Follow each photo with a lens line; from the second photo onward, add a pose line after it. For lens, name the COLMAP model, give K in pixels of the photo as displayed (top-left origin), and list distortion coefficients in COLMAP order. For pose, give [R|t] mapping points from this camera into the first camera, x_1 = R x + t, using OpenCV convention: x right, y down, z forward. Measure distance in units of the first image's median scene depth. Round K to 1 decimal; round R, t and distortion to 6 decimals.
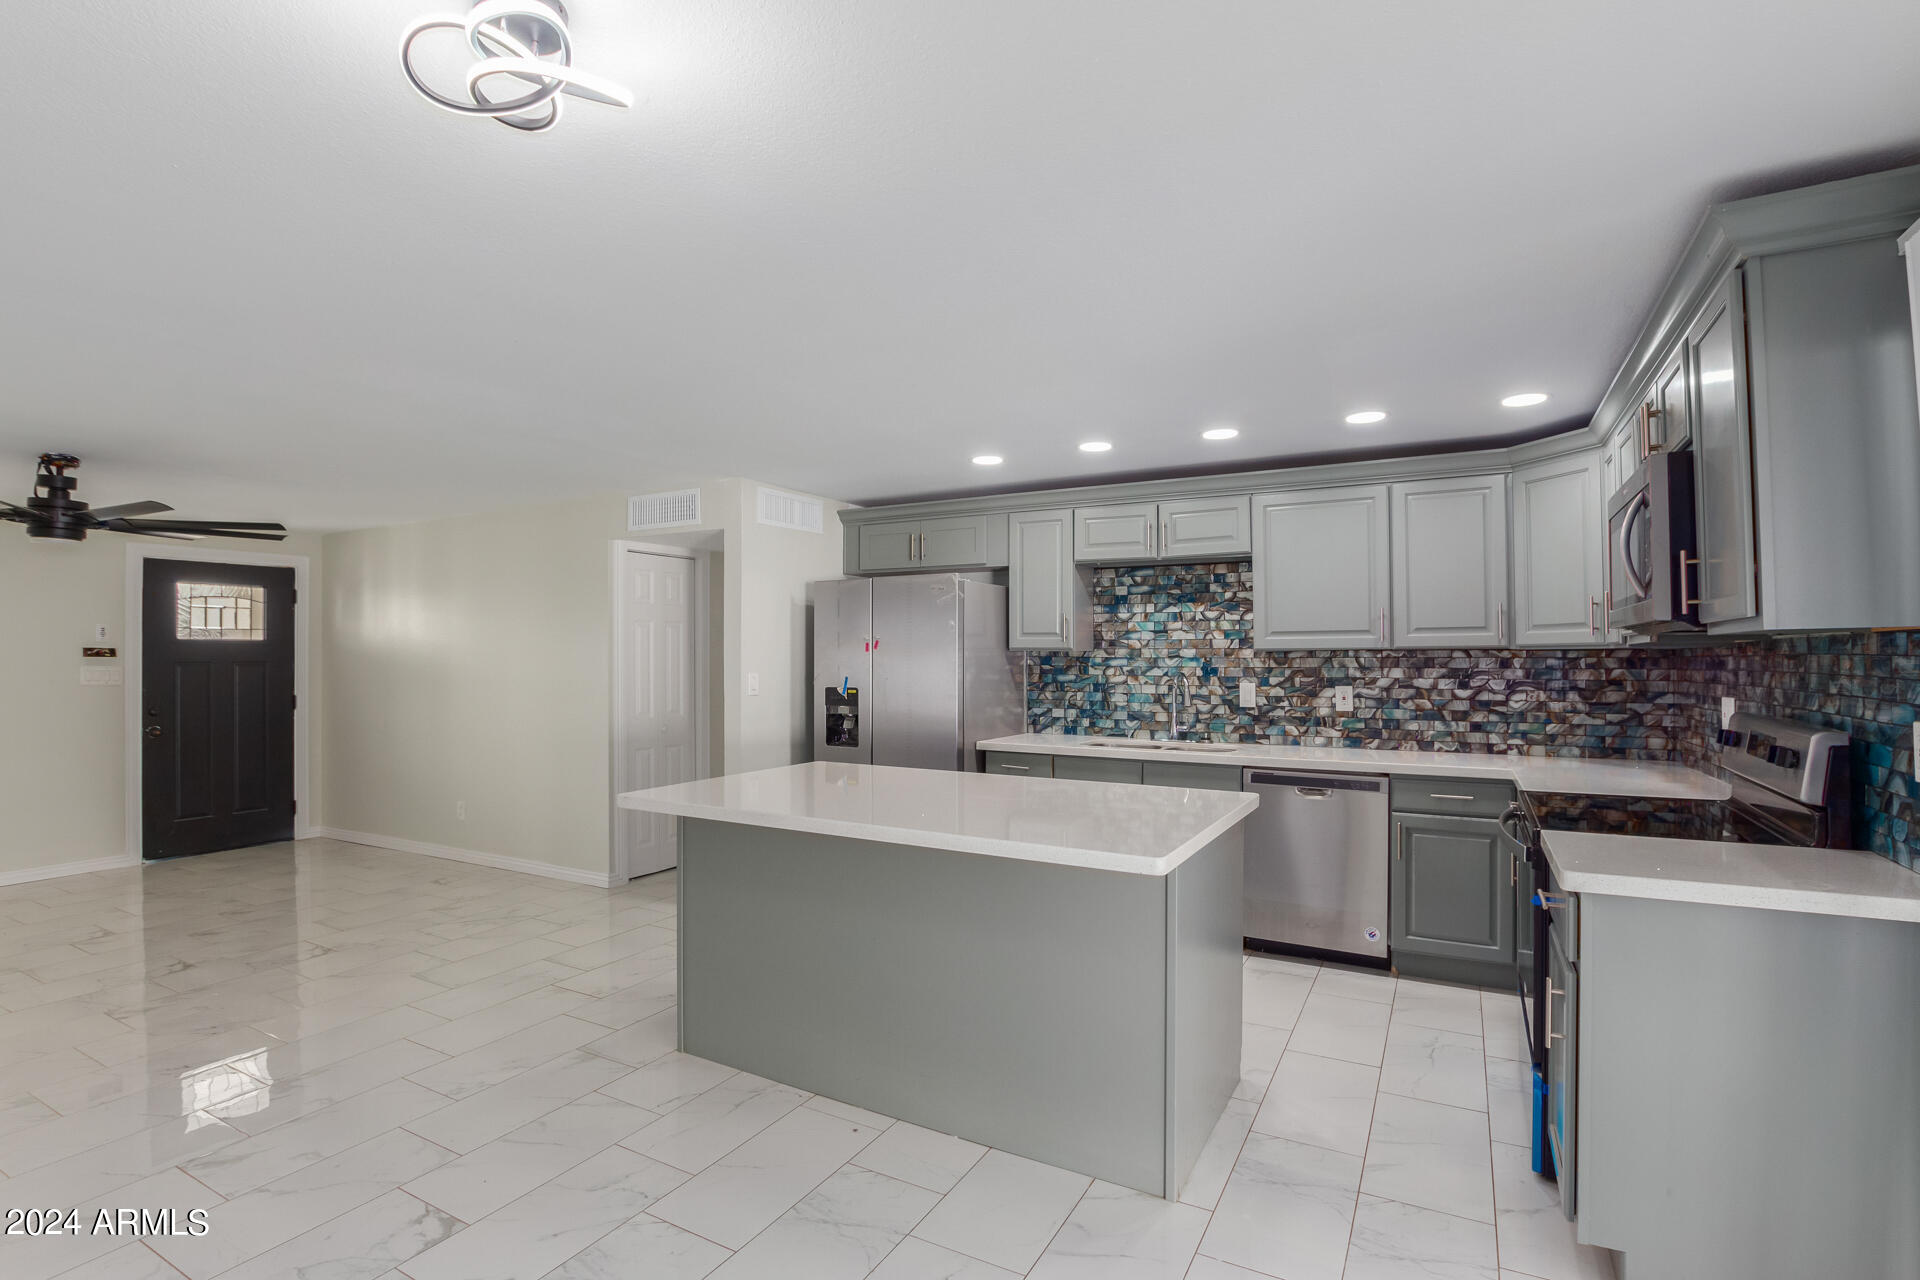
lens RADIAL K [[899.8, 0, 897.6], [0, 899.8, 644.0], [0, 0, 1]] dist [0.001049, -0.000063]
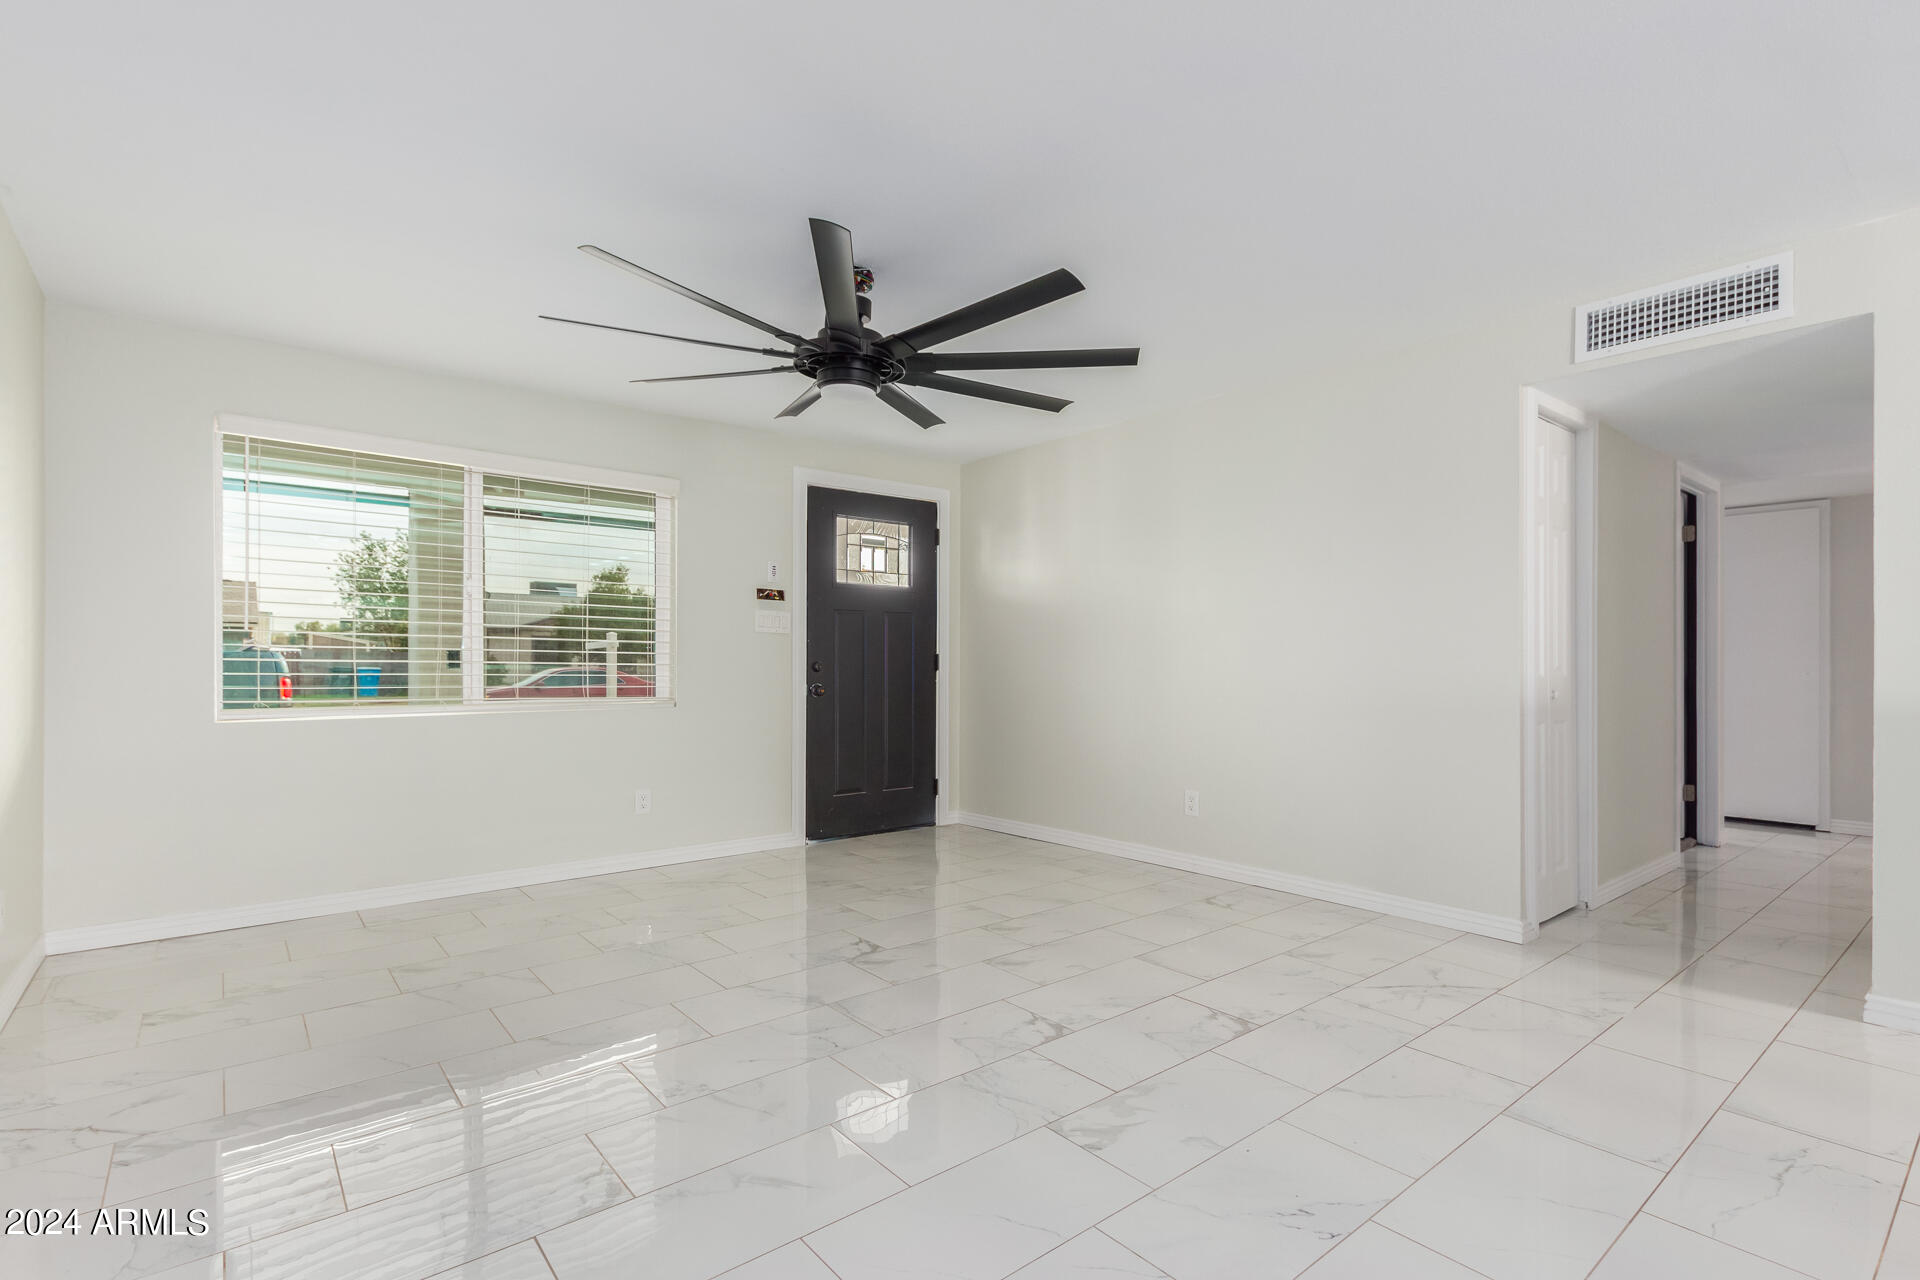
lens RADIAL K [[892.2, 0, 977.1], [0, 892.2, 659.0], [0, 0, 1]] dist [0.015309, -0.000014]
pose [[0.949383, 0.004739, -0.314084, -0.408257], [-0.000461, 0.999906, 0.013693, 0.055054], [0.314119, -0.012855, 0.949297, 0.241891]]
